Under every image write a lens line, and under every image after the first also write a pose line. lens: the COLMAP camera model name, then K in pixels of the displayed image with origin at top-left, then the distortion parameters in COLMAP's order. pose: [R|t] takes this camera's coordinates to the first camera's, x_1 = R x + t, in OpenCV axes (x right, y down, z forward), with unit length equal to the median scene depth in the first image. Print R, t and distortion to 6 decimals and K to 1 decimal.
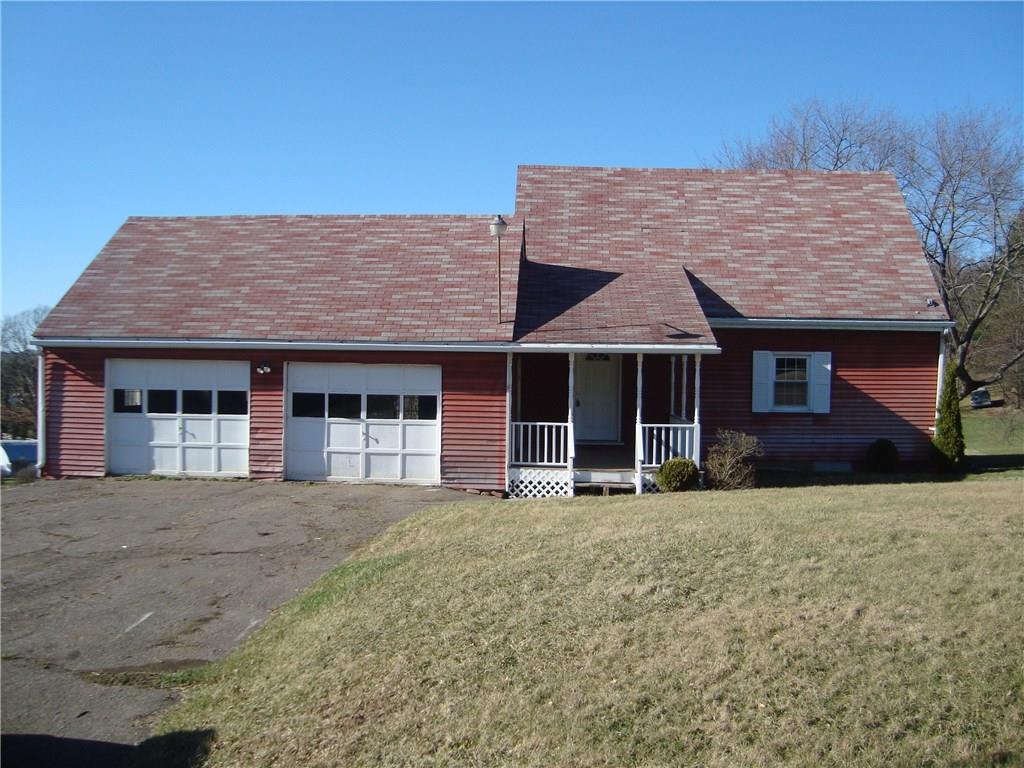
lens RADIAL K [[987.6, 0, 511.3], [0, 987.6, 384.8], [0, 0, 1]] dist [-0.121892, 0.000000]
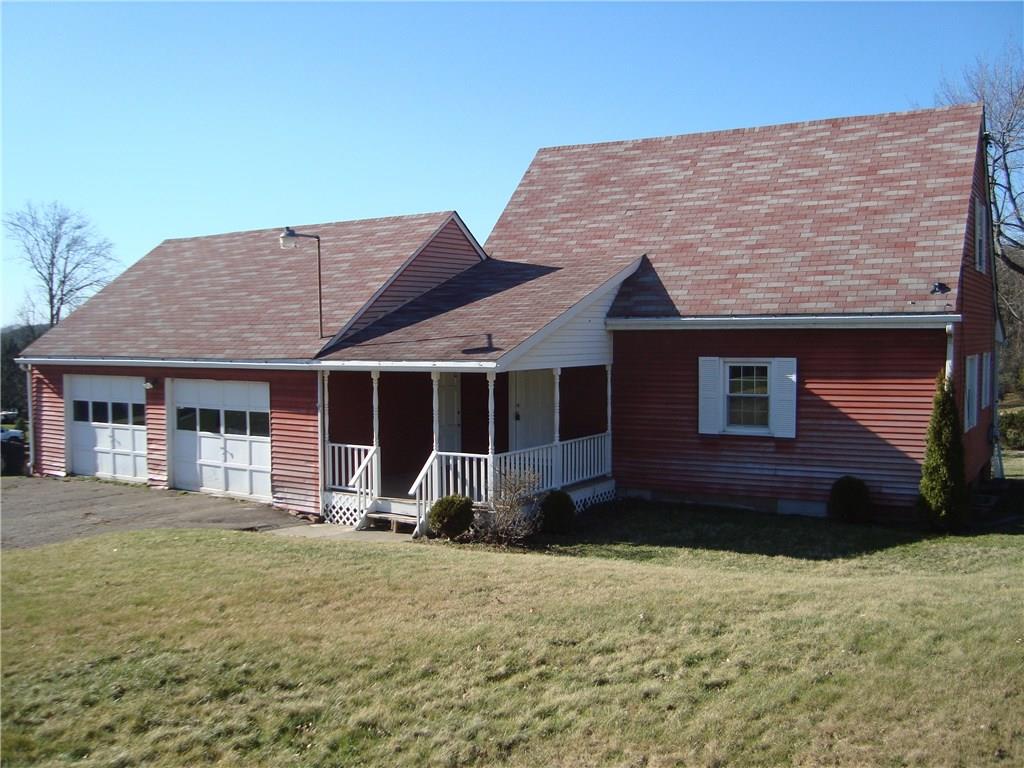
lens RADIAL K [[987.6, 0, 511.5], [0, 987.6, 380.7], [0, 0, 1]] dist [-0.121892, 0.000000]
pose [[0.868226, 0.005207, -0.496142, 0.604885], [0.007247, 0.999705, 0.023173, -0.041424], [0.496117, -0.023715, 0.867932, 0.265542]]
